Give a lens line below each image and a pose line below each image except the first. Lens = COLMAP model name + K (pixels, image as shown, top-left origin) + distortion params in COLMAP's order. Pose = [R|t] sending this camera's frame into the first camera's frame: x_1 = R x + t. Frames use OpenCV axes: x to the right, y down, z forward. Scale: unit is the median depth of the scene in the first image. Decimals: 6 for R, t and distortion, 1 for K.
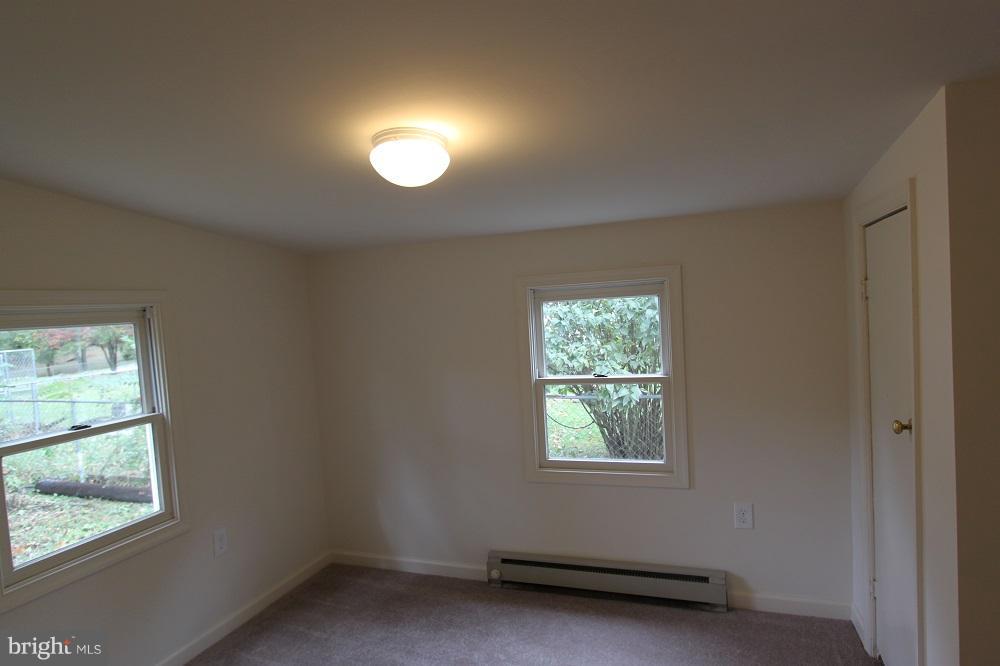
lens RADIAL K [[587.2, 0, 496.5], [0, 587.2, 337.1], [0, 0, 1]] dist [-0.025072, 0.007184]
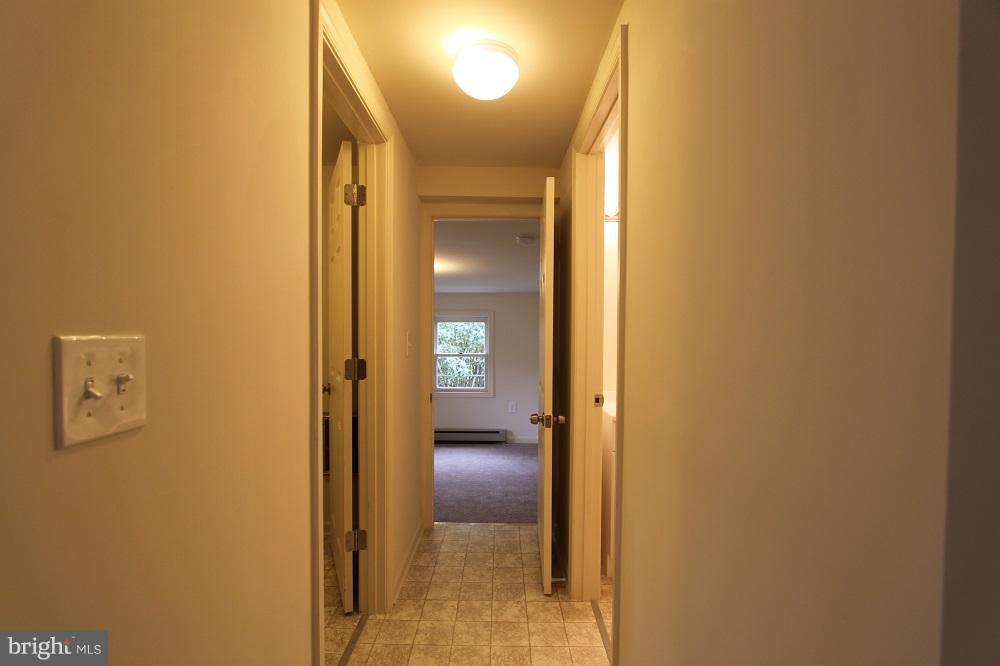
lens RADIAL K [[466.9, 0, 499.9], [0, 466.9, 333.6], [0, 0, 1]] dist [-0.043847, -0.000552]
pose [[0.932622, 0.066878, 0.354603, -0.368123], [-0.043158, 0.996295, -0.074393, 0.122278], [-0.358264, 0.054076, 0.932053, -0.883566]]
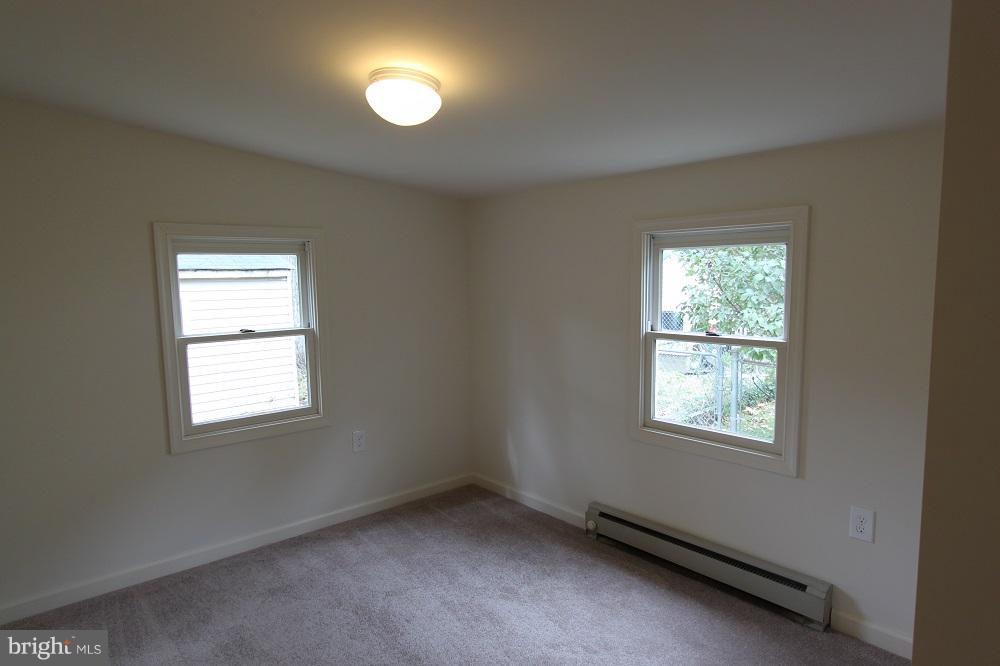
lens RADIAL K [[587.2, 0, 490.1], [0, 587.2, 337.3], [0, 0, 1]] dist [-0.025072, 0.007184]
pose [[0.880223, 0.097525, -0.464431, 0.291669], [-0.060805, 0.993767, 0.093438, 0.008823], [0.470648, -0.054007, 0.880666, 0.069840]]
